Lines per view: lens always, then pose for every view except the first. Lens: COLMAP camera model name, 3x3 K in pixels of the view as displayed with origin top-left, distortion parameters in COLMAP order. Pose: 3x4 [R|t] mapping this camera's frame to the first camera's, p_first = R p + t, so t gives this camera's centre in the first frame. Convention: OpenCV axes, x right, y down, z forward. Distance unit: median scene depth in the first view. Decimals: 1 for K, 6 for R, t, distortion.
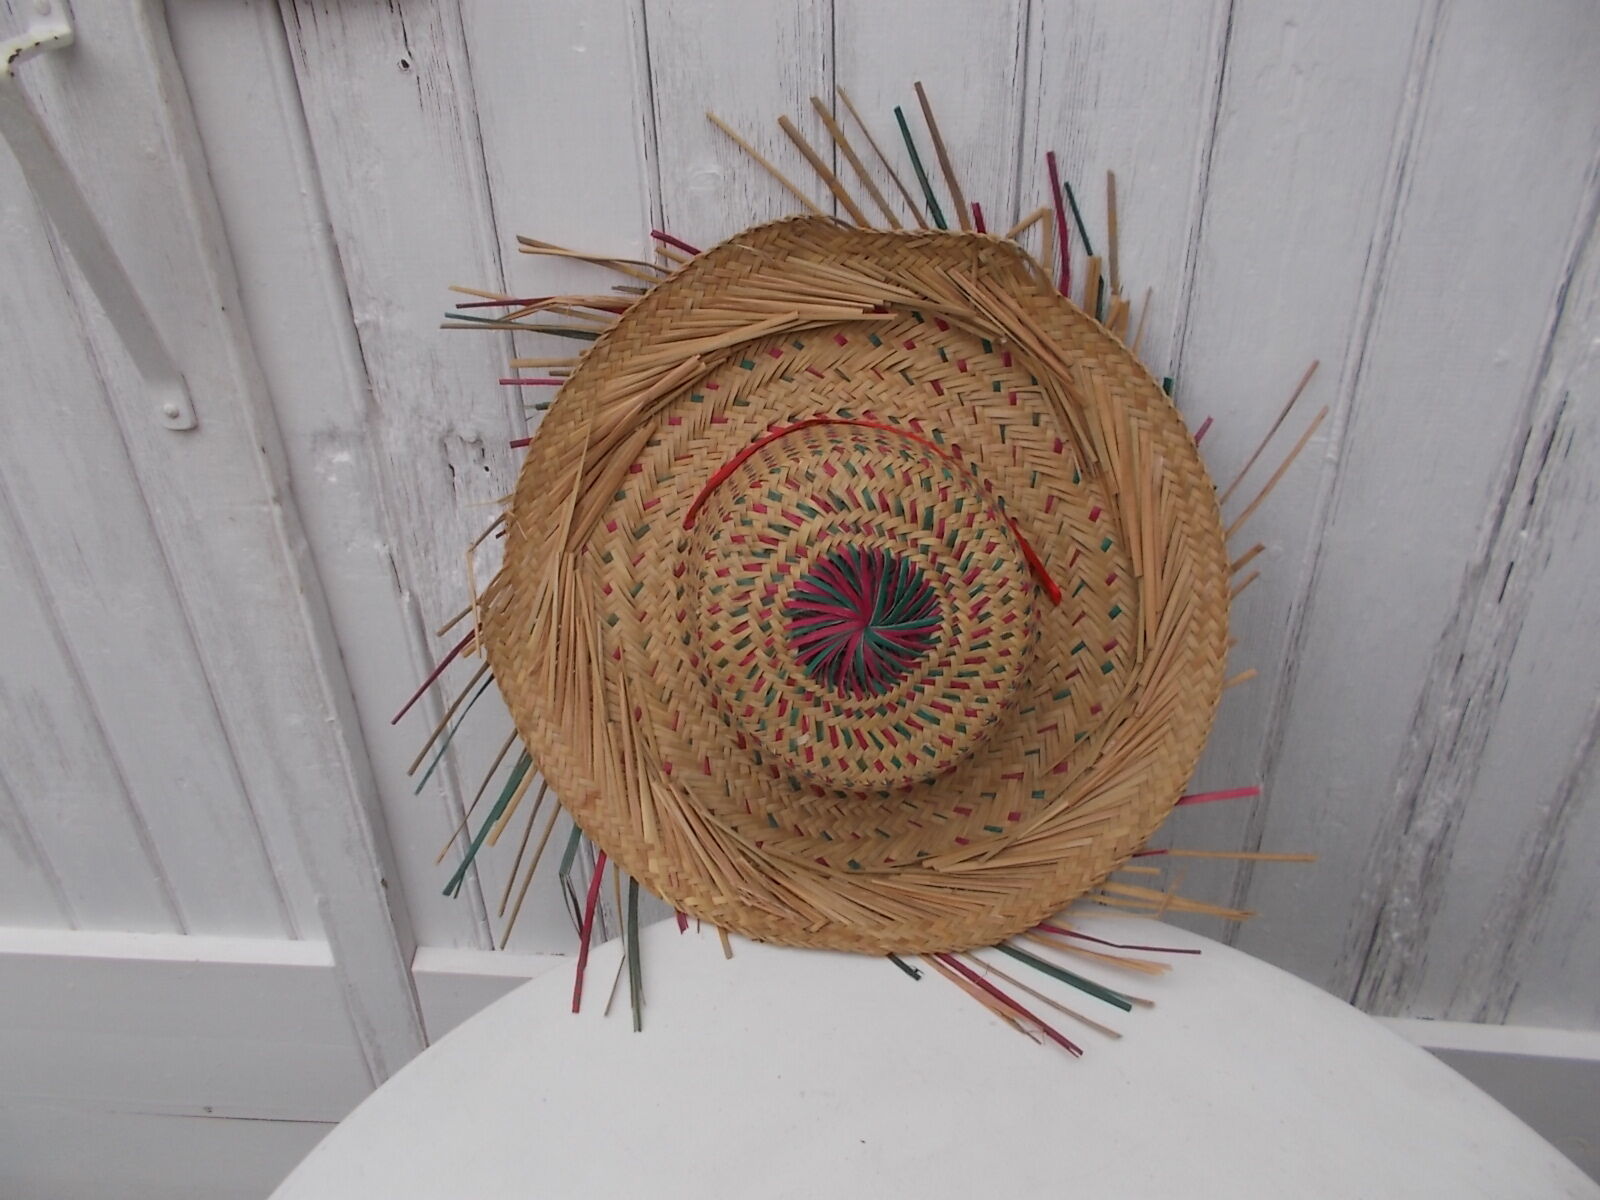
lens RADIAL K [[1233.2, 0, 800.0], [0, 1233.2, 600.0], [0, 0, 1]] dist [0.001518, -0.011763]
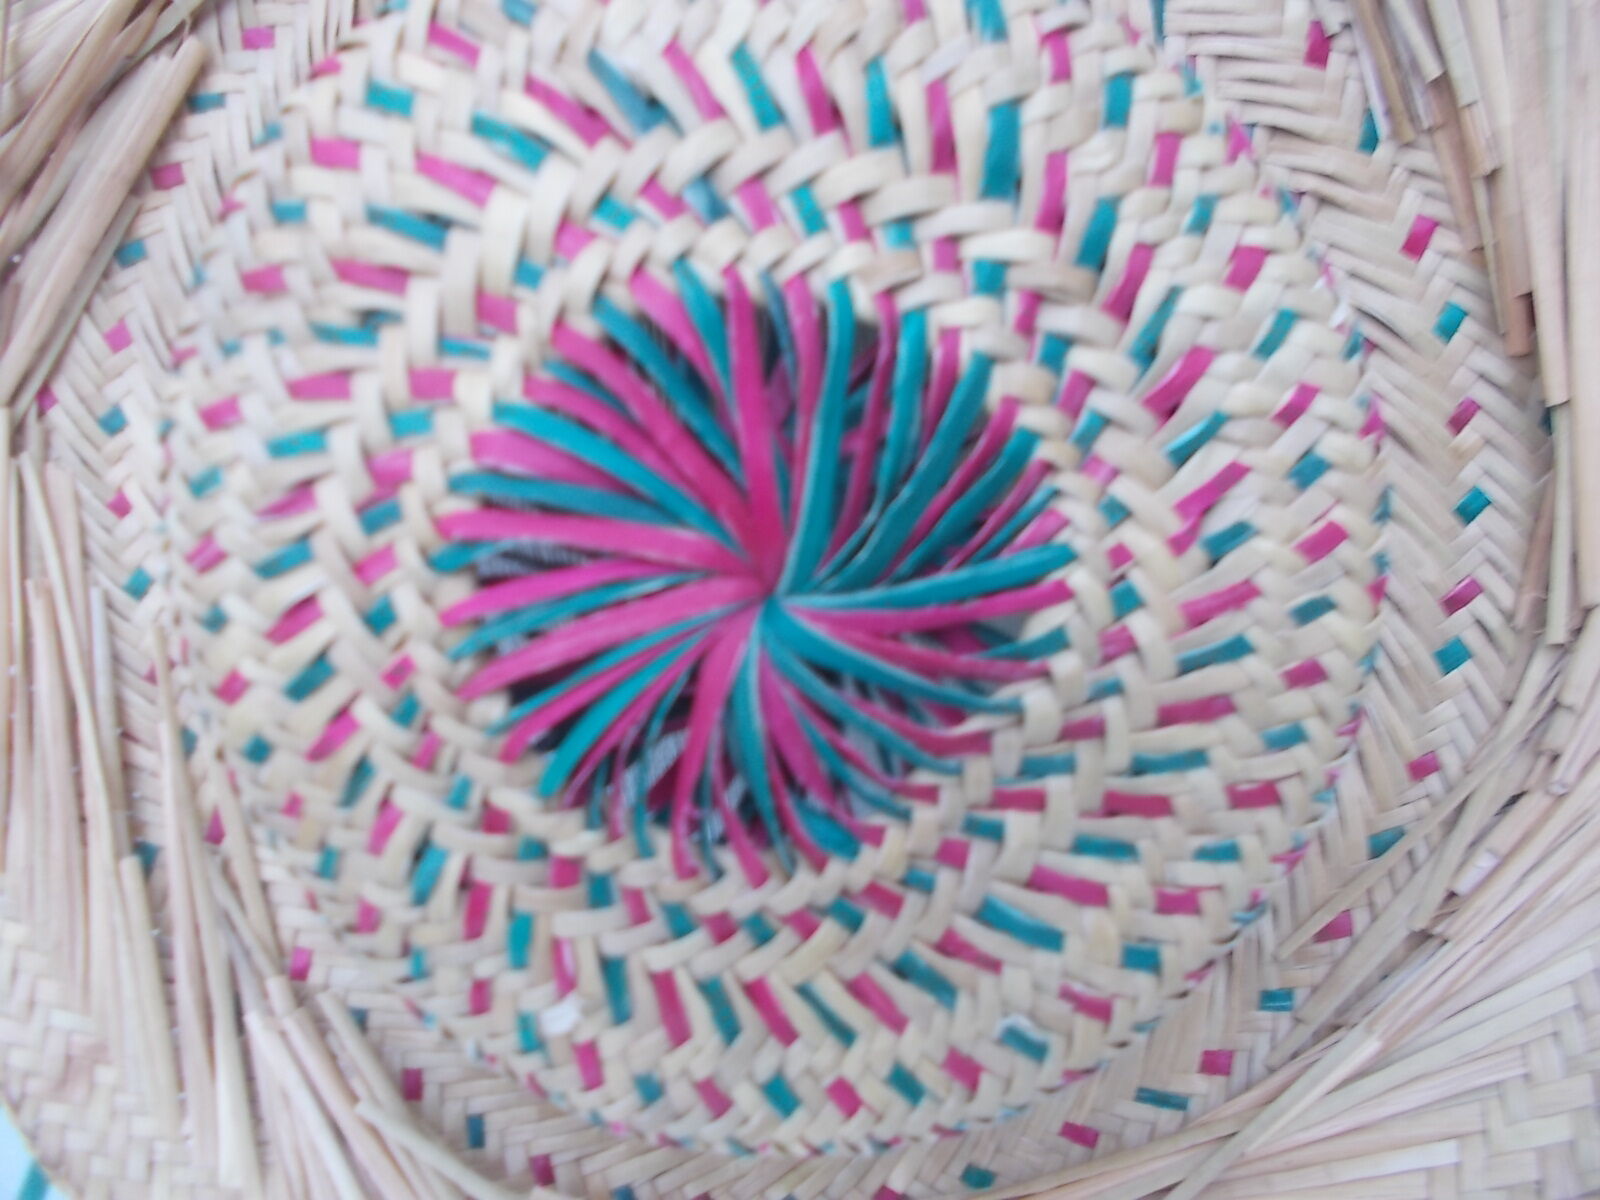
lens RADIAL K [[1222.0, 0, 765.6], [0, 1222.0, 592.6], [0, 0, 1]] dist [0.000598, -0.001705]
pose [[0.999005, -0.042771, -0.012665, 0.055721], [0.043482, 0.997095, 0.062545, 0.004414], [0.009953, -0.063033, 0.997962, 0.742793]]
